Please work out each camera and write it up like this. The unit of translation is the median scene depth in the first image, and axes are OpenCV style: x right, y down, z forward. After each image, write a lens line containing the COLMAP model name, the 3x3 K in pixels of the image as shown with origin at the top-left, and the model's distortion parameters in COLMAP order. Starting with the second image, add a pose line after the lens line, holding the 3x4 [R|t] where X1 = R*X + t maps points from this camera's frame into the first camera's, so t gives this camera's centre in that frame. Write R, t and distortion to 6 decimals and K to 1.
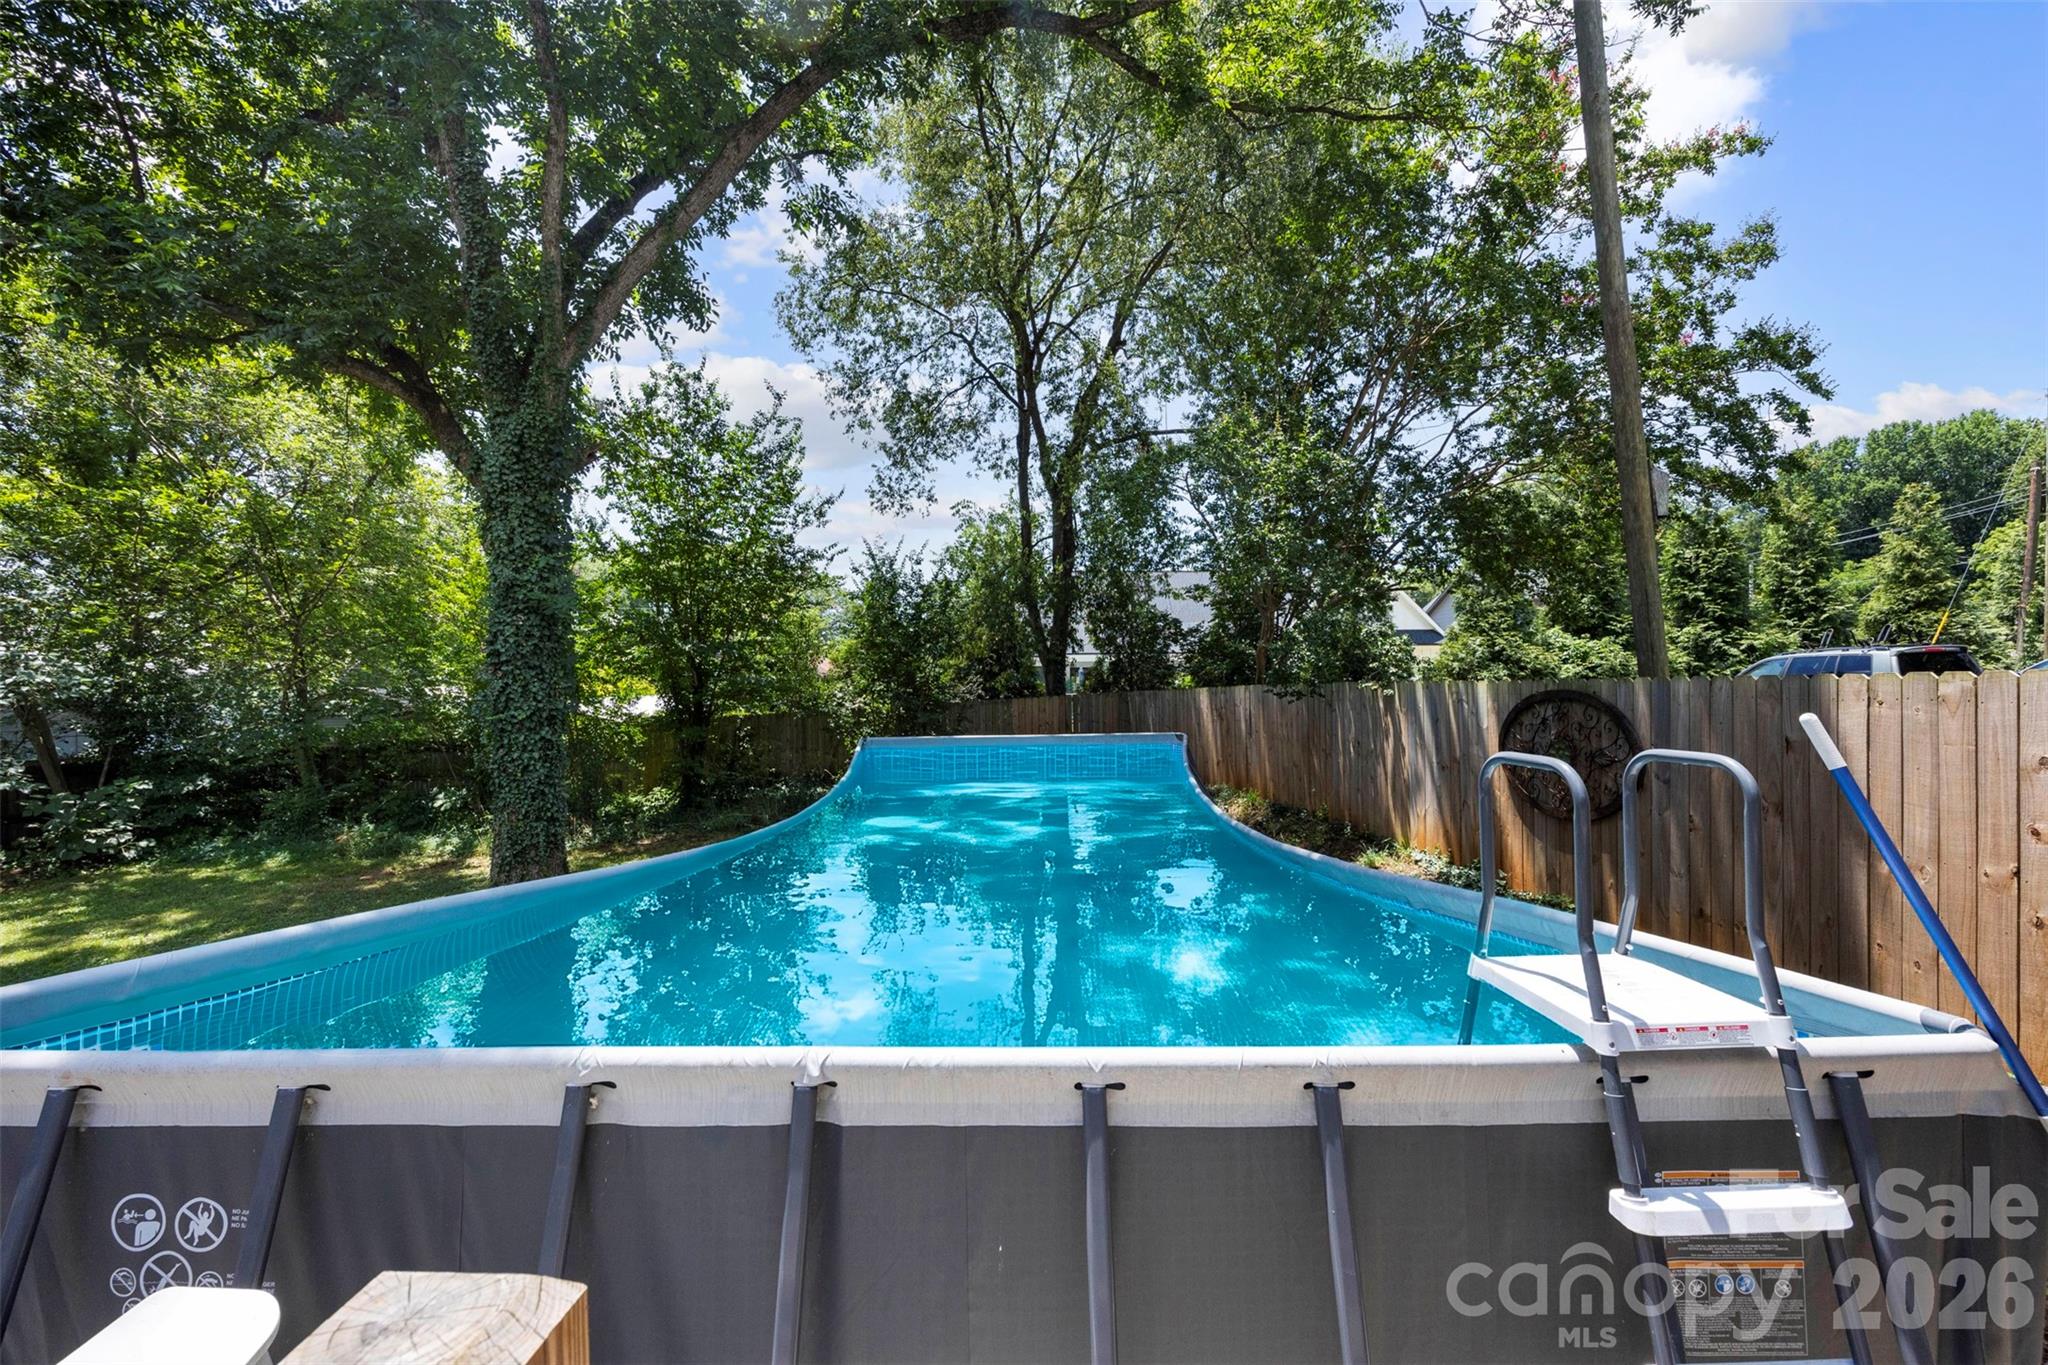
lens RADIAL K [[781.6, 0, 1031.0], [0, 781.6, 685.0], [0, 0, 1]] dist [0.001770, -0.000233]
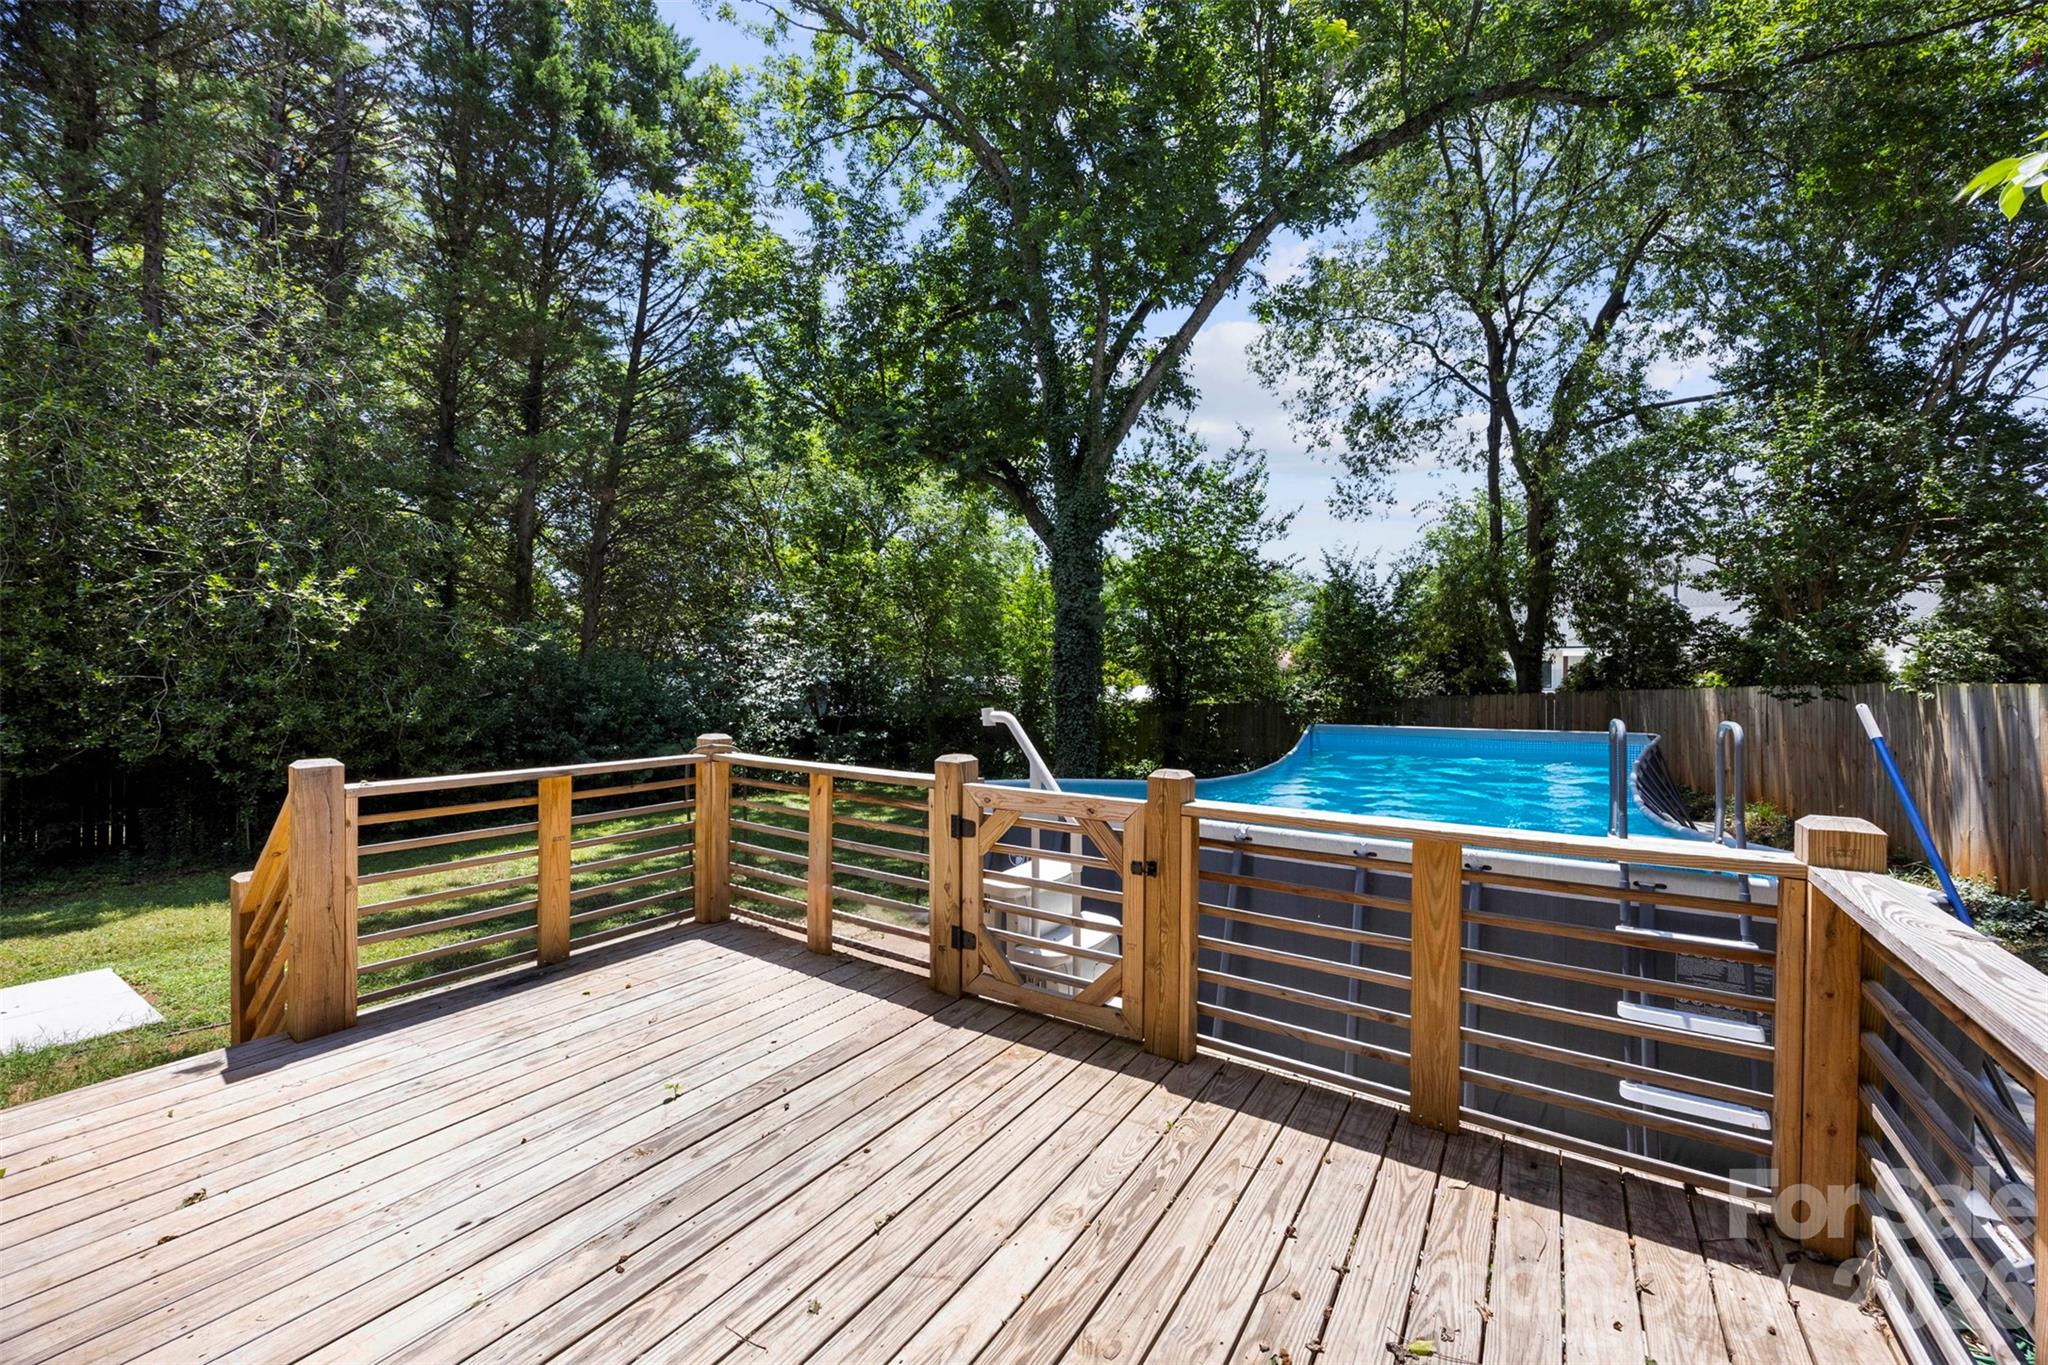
lens RADIAL K [[781.6, 0, 1028.3], [0, 781.6, 682.8], [0, 0, 1]] dist [0.001770, -0.000233]
pose [[0.833857, 0.016813, -0.551725, 0.053087], [-0.013766, 0.999859, 0.009663, 0.000022], [0.551809, -0.000462, 0.833970, -0.149164]]
